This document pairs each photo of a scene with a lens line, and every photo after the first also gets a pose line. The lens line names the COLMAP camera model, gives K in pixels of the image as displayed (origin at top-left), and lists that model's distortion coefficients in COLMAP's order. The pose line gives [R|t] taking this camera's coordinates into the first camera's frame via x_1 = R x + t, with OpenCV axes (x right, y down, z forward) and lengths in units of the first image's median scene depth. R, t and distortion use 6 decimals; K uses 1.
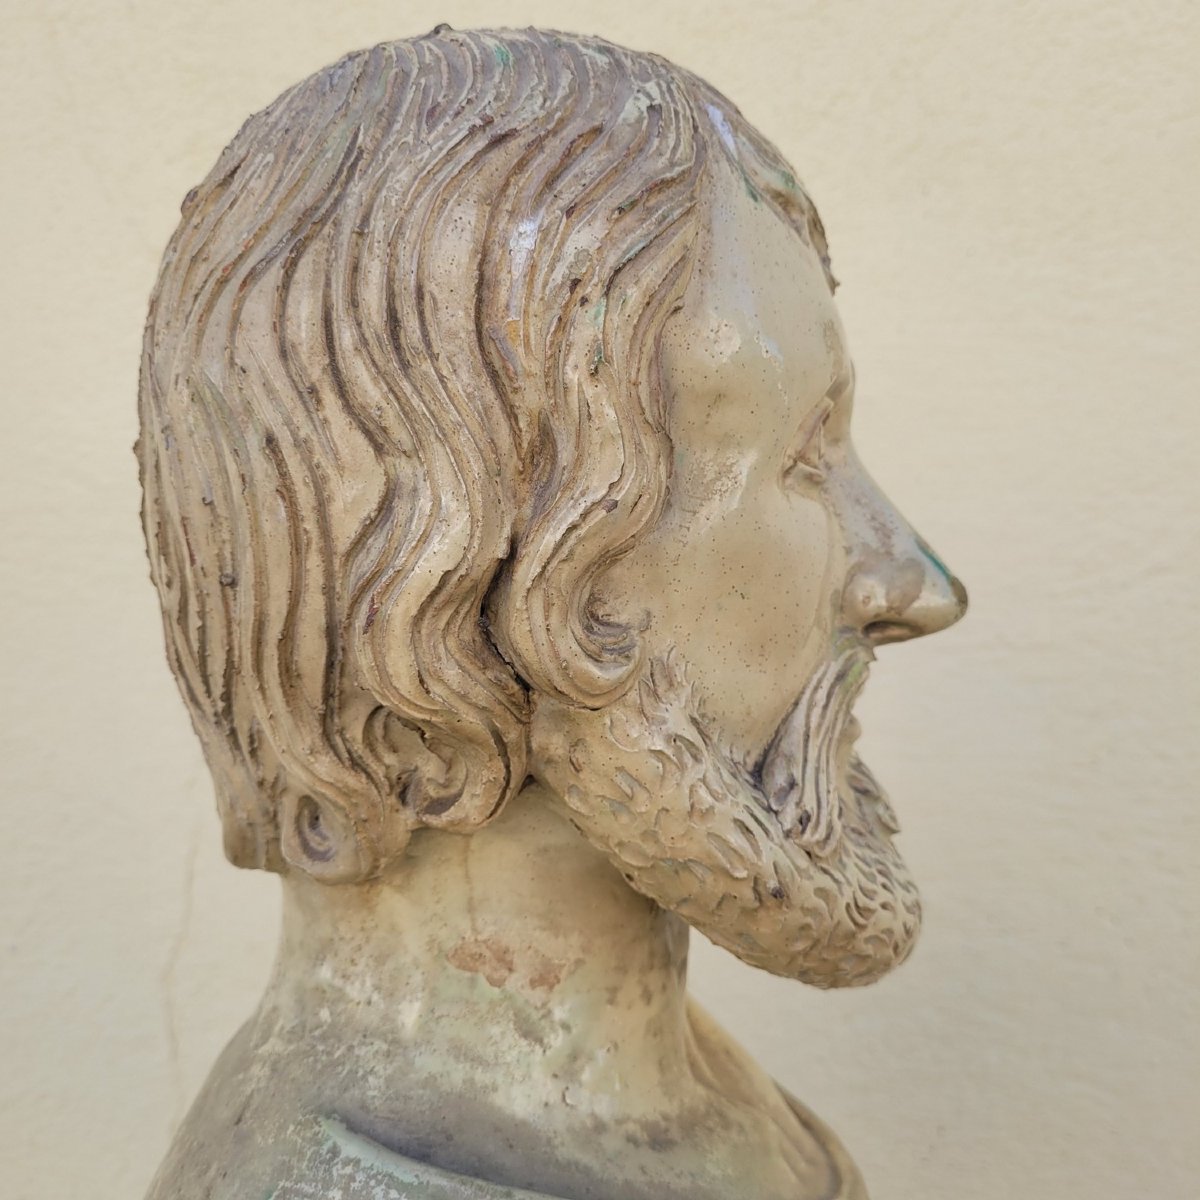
lens RADIAL K [[1266.4, 0, 597.6], [0, 1266.4, 549.5], [0, 0, 1]] dist [-0.013484, -0.015004]
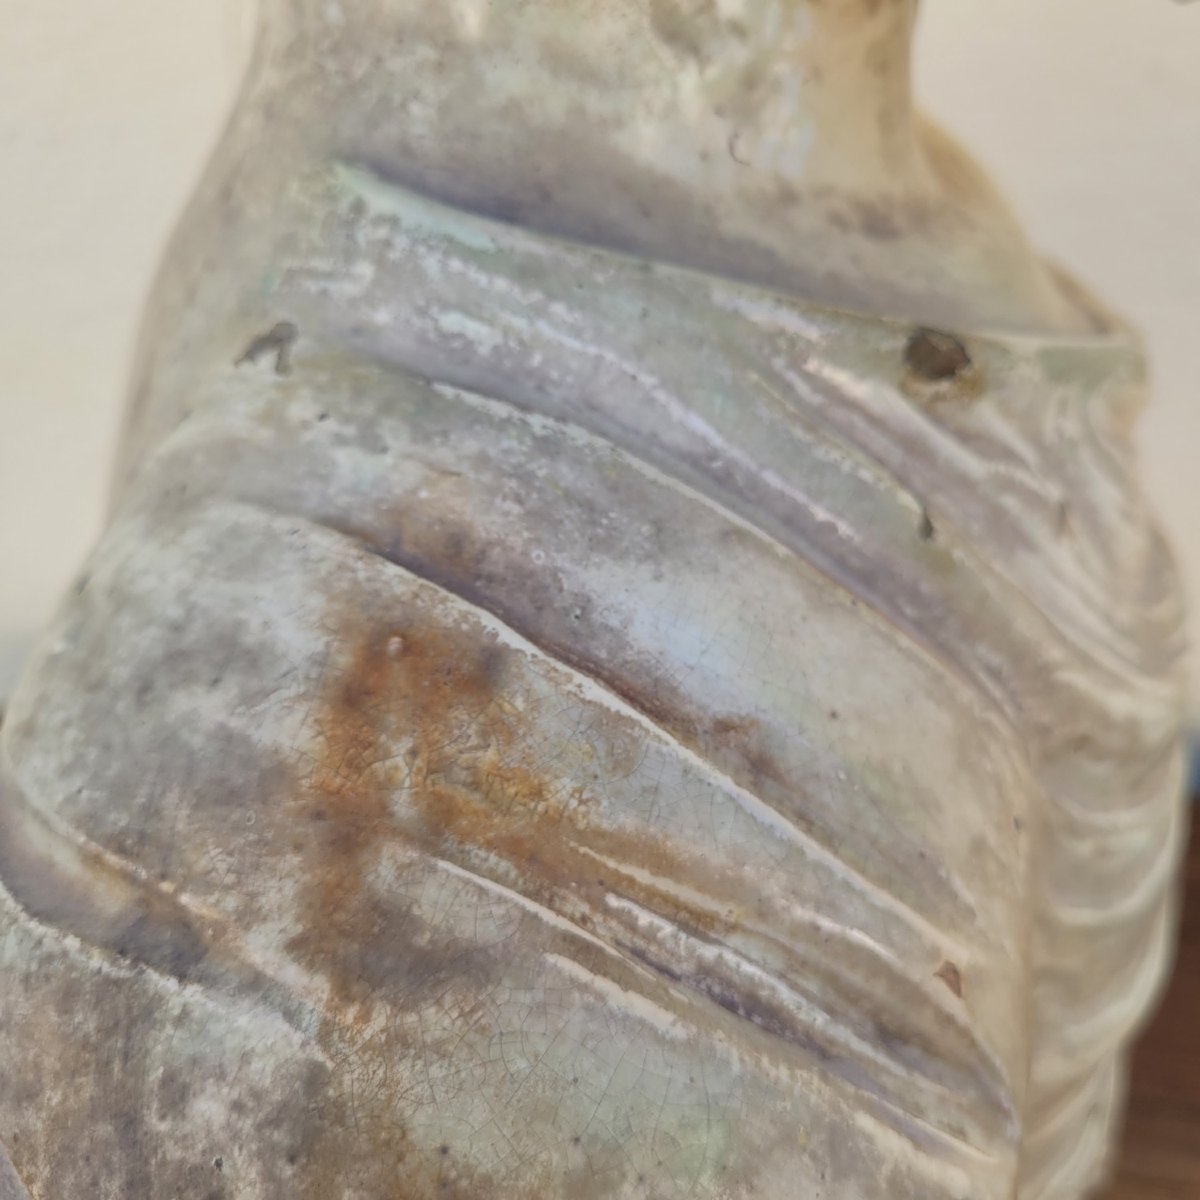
lens RADIAL K [[1240.5, 0, 617.9], [0, 1240.5, 601.1], [0, 0, 1]] dist [-0.003790, -0.021424]
pose [[0.997766, 0.028389, -0.060467, -0.043259], [0.011055, 0.822538, 0.568602, 0.300898], [0.065878, -0.568000, 0.820387, 0.417974]]
